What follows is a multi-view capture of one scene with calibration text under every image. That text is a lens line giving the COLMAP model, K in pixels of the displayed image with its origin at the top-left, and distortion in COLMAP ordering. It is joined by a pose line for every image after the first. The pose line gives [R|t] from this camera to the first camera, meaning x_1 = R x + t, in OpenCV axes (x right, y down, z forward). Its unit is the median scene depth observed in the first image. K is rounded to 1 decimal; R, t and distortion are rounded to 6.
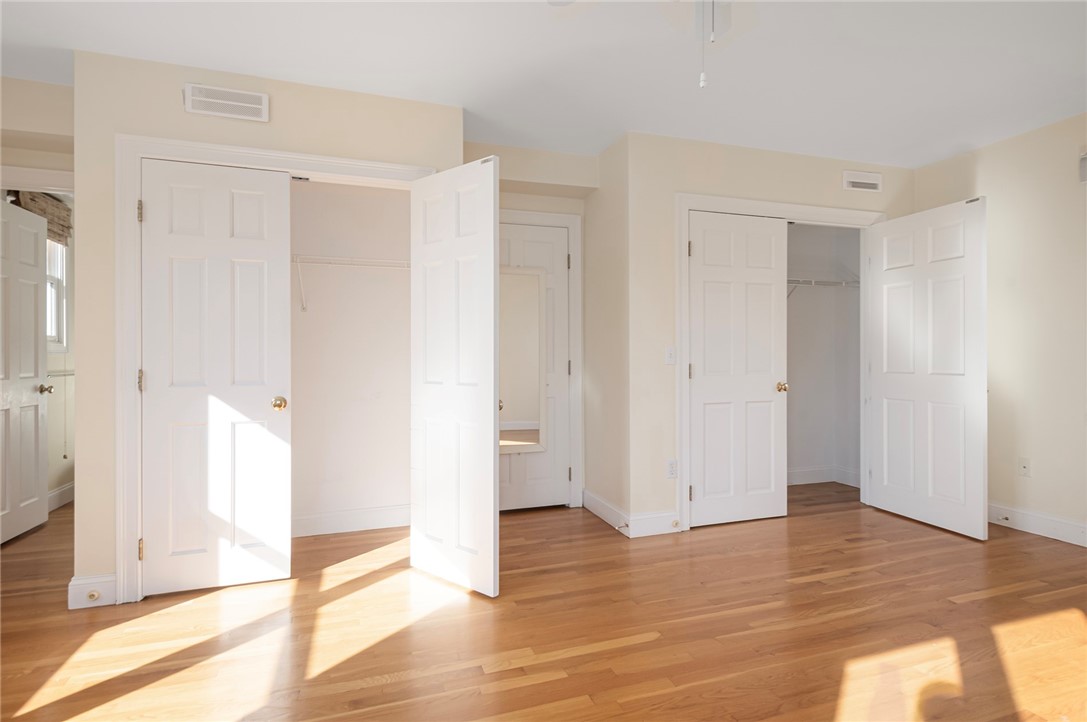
lens RADIAL K [[571.0, 0, 534.0], [0, 571.0, 358.1], [0, 0, 1]] dist [0.026616, -0.012585]
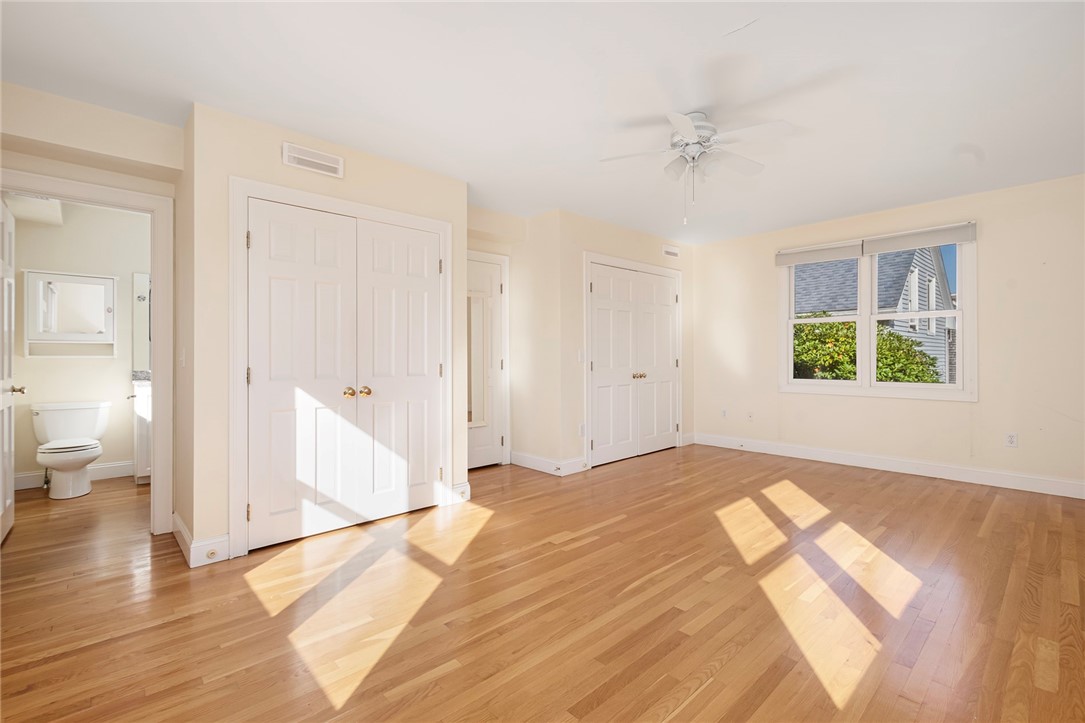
lens RADIAL K [[502.7, 0, 546.6], [0, 502.7, 356.1], [0, 0, 1]] dist [0.017484, -0.007650]
pose [[0.908475, 0.000178, 0.417940, -0.519950], [0.001958, 0.999987, -0.004683, 0.001864], [-0.417936, 0.005073, 0.908462, -0.240663]]
